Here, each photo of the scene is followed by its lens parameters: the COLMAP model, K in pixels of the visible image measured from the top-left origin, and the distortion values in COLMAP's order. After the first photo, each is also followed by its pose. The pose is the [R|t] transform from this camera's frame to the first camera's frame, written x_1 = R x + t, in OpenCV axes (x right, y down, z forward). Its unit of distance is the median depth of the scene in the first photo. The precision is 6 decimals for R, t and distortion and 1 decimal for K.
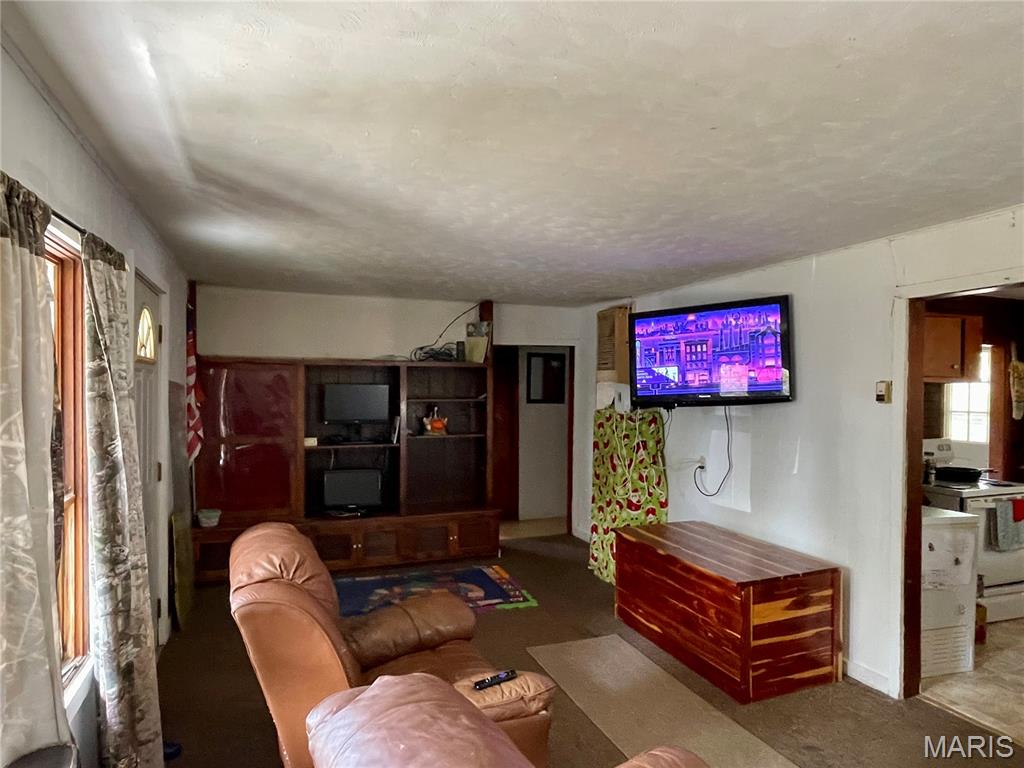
lens RADIAL K [[630.9, 0, 511.3], [0, 630.9, 400.5], [0, 0, 1]] dist [0.014320, -0.003430]
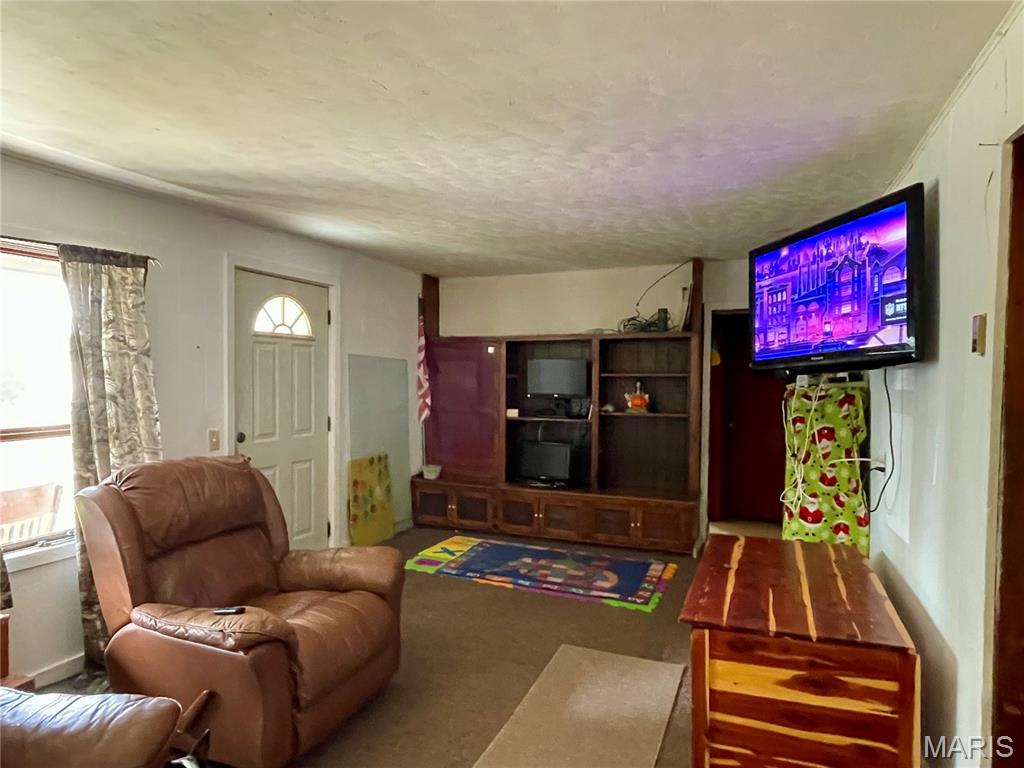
lens RADIAL K [[630.9, 0, 511.3], [0, 630.9, 400.5], [0, 0, 1]] dist [0.014320, -0.003430]
pose [[0.724121, 0.024585, -0.689235, 0.442903], [-0.015070, 0.999690, 0.019827, 0.024556], [0.689508, -0.003970, 0.724267, 0.235823]]
